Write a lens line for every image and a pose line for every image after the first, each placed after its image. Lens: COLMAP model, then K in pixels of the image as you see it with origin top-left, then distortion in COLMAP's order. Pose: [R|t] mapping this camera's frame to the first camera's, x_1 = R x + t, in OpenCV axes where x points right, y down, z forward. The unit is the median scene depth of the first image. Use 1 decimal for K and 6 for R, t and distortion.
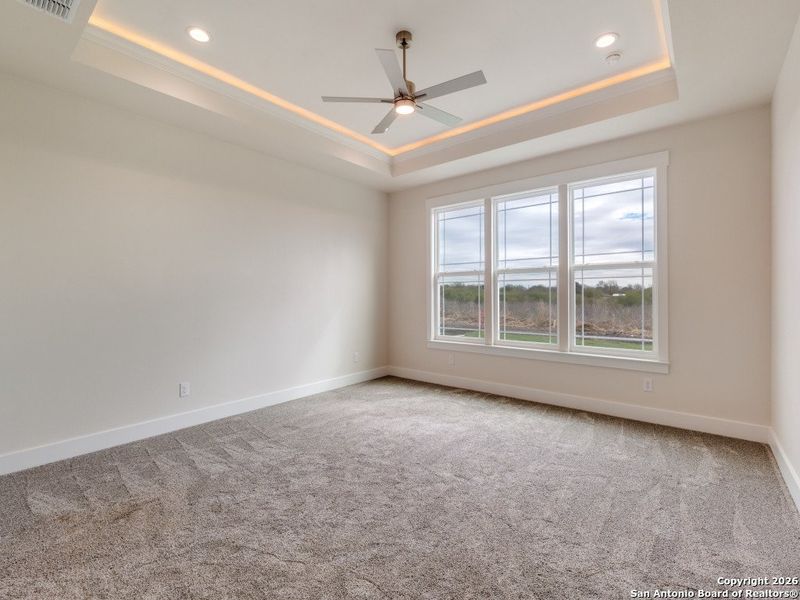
lens RADIAL K [[512.9, 0, 405.1], [0, 512.9, 299.9], [0, 0, 1]] dist [-0.011796, -0.000169]
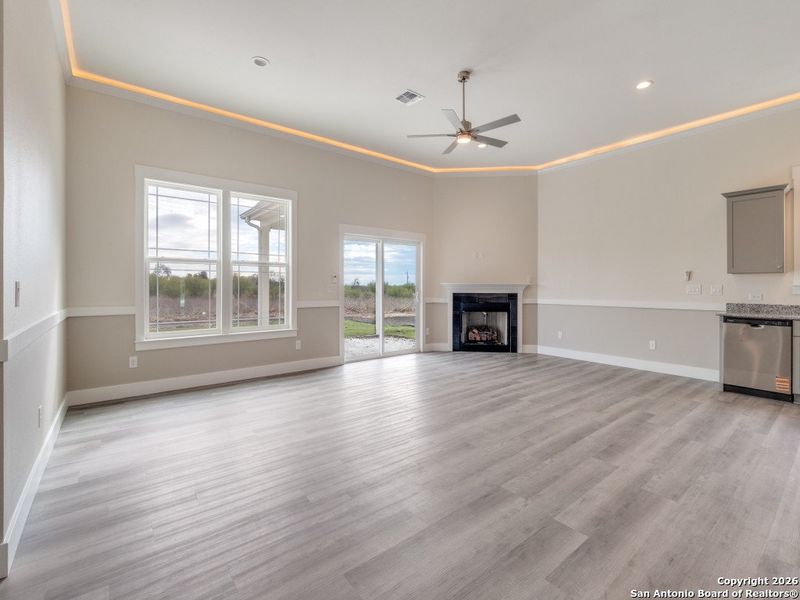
lens RADIAL K [[359.7, 0, 396.1], [0, 359.7, 285.7], [0, 0, 1]] dist [-0.000901, 0.000923]
pose [[0.030564, -0.000101, 0.999533, -0.480300], [0.011575, 0.999933, -0.000253, -0.003055], [-0.999466, 0.011577, 0.030563, 0.571415]]
